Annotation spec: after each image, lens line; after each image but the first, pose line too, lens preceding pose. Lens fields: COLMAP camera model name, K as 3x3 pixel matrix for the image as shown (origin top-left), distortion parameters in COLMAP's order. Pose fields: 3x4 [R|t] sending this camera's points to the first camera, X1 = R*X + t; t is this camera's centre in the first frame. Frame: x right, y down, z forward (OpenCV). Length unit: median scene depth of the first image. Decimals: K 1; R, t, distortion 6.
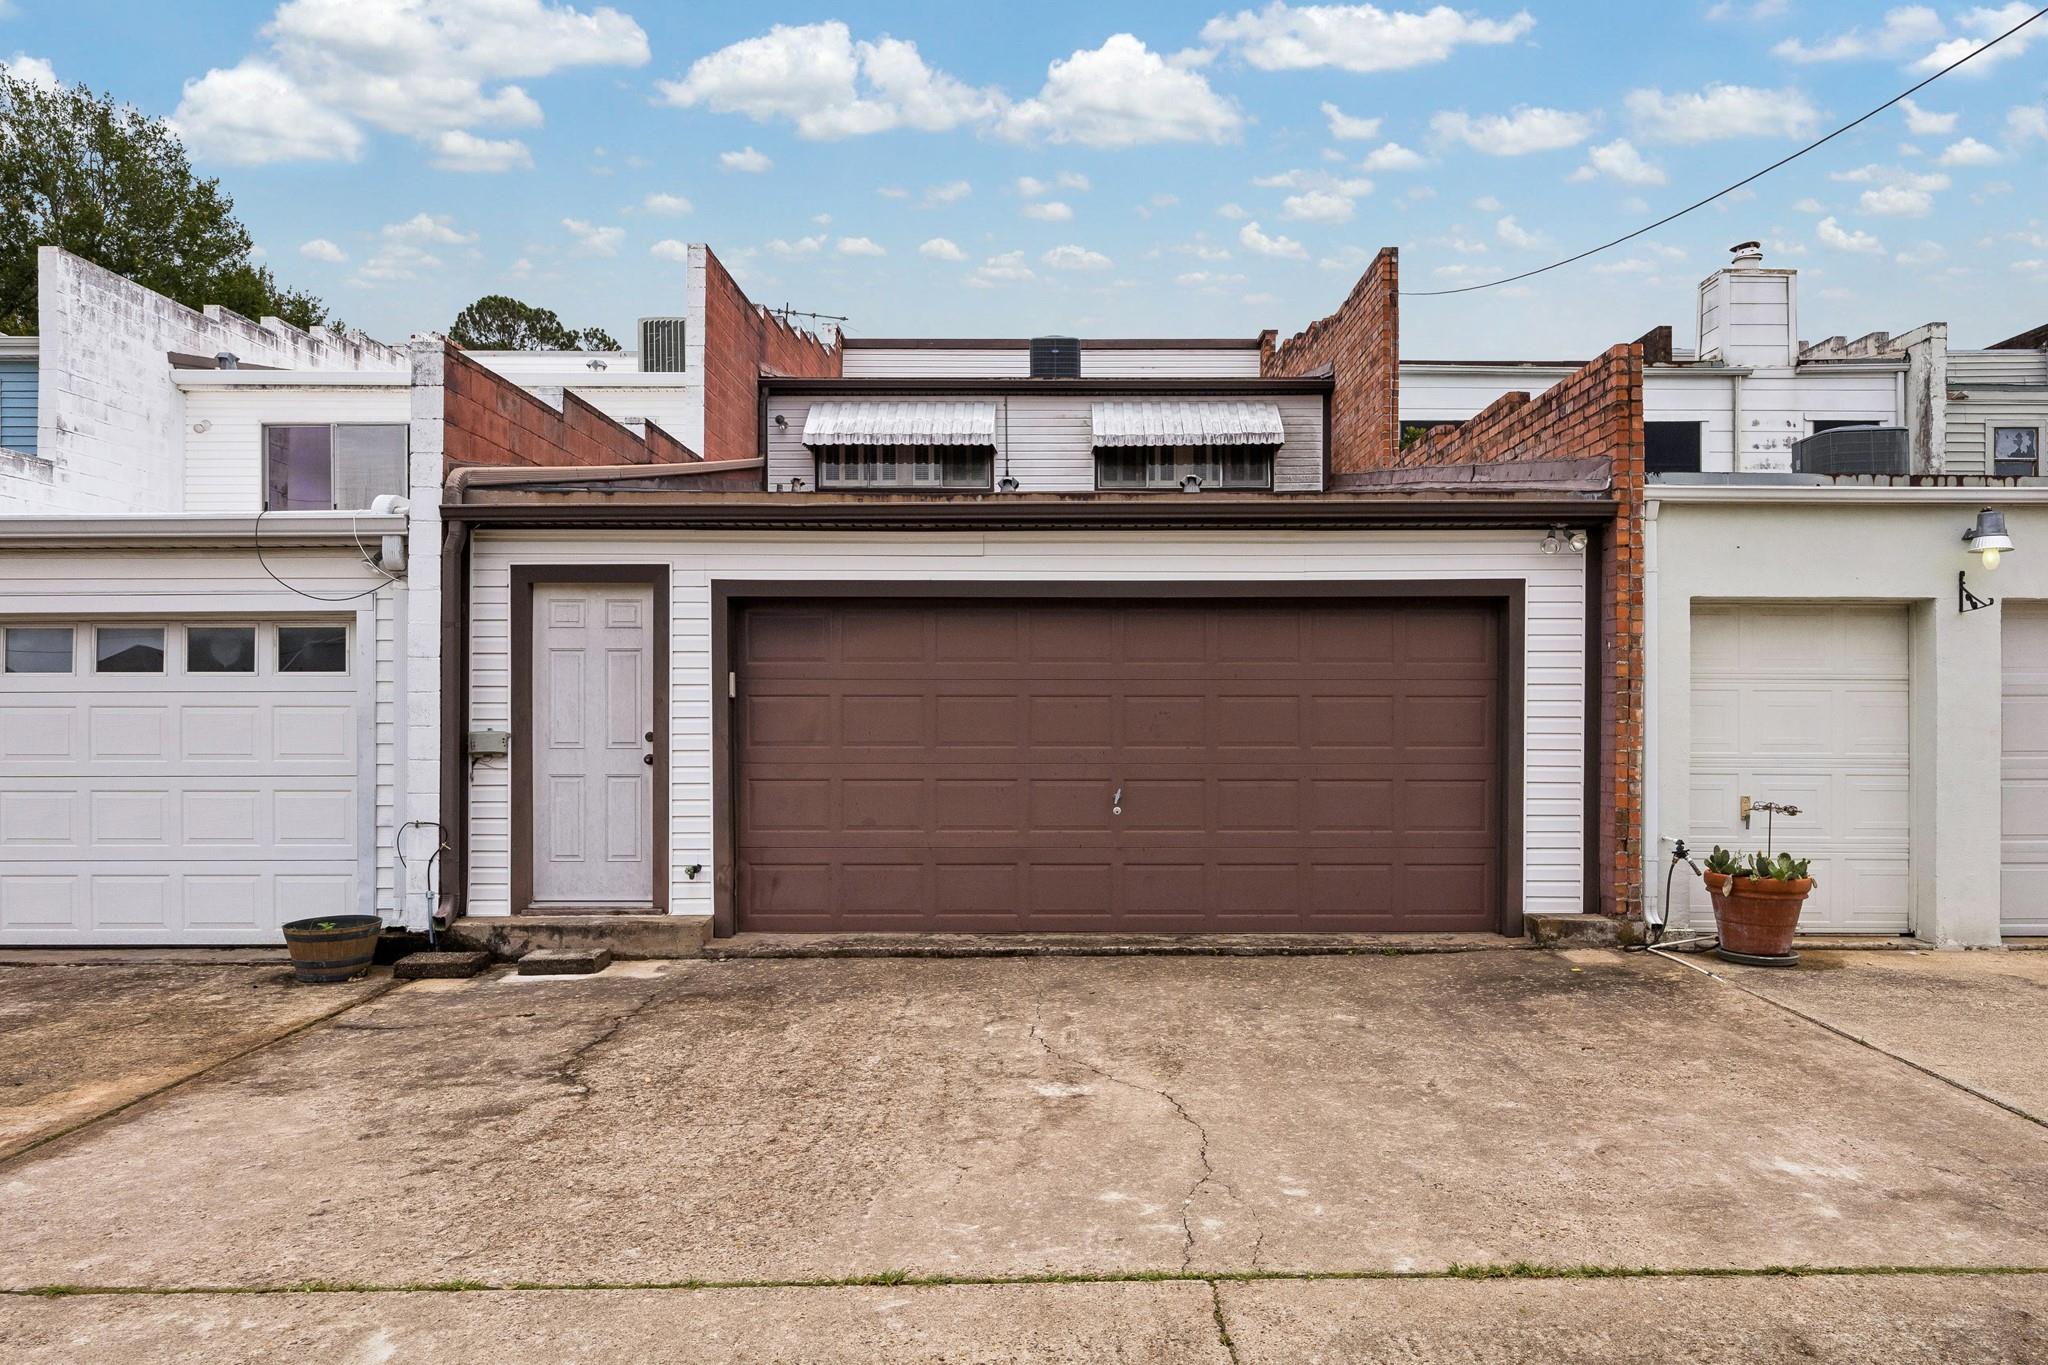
lens RADIAL K [[1522.6, 0, 1029.3], [0, 1522.6, 697.6], [0, 0, 1]] dist [0.003763, 0.002887]
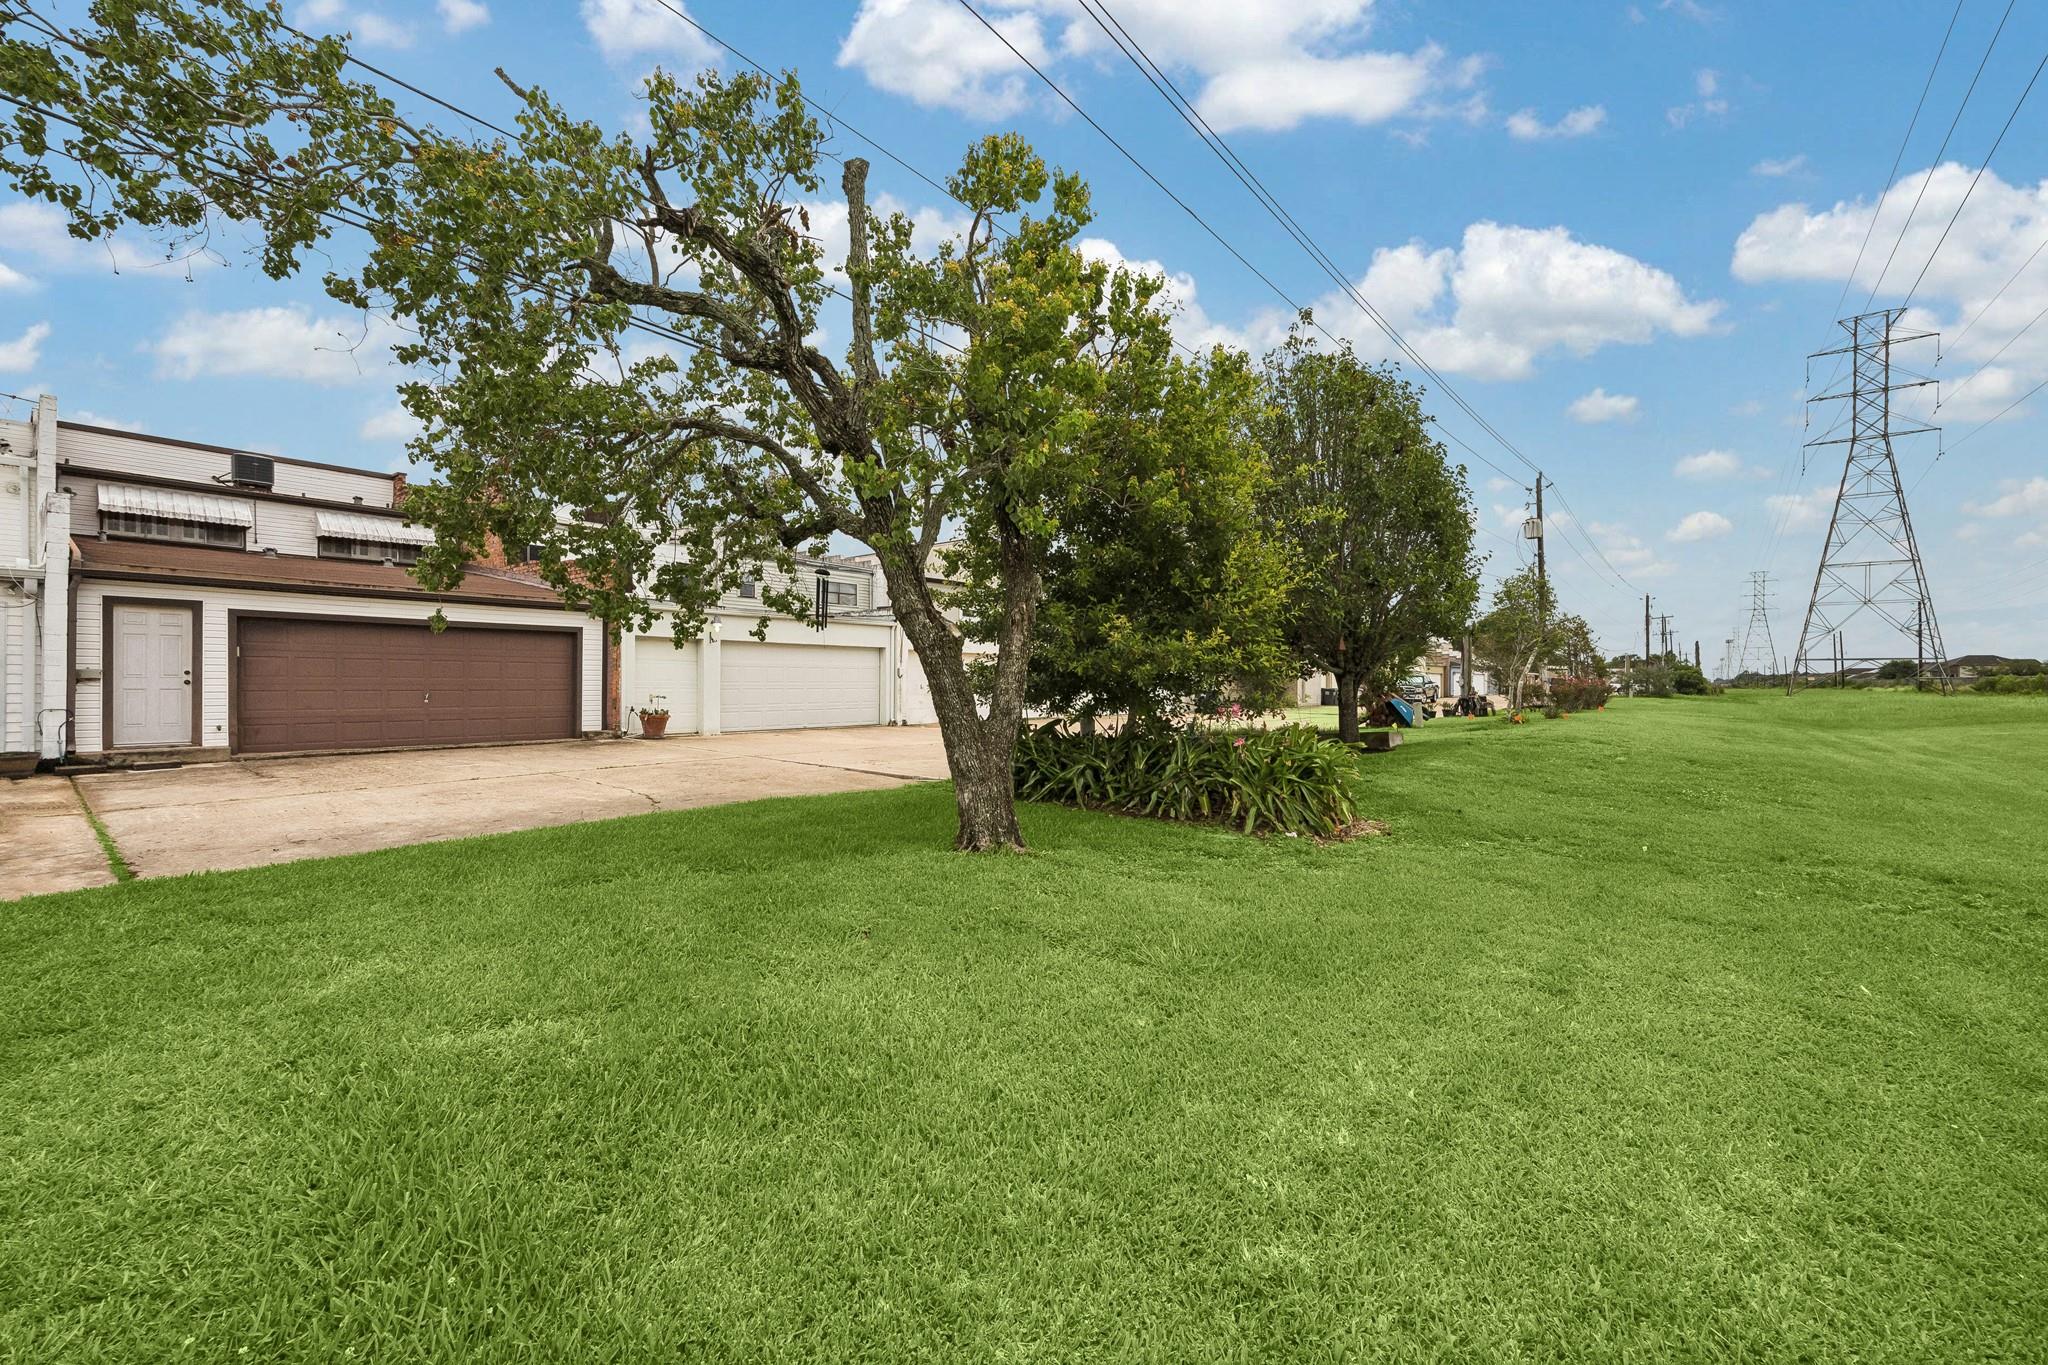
lens RADIAL K [[797.0, 0, 1029.9], [0, 797.0, 685.0], [0, 0, 1]] dist [0.002515, 0.000083]
pose [[0.628933, 0.000279, 0.777459, -0.394842], [-0.015086, 0.999816, 0.011845, 0.010542], [-0.777313, -0.019179, 0.628822, -0.802663]]
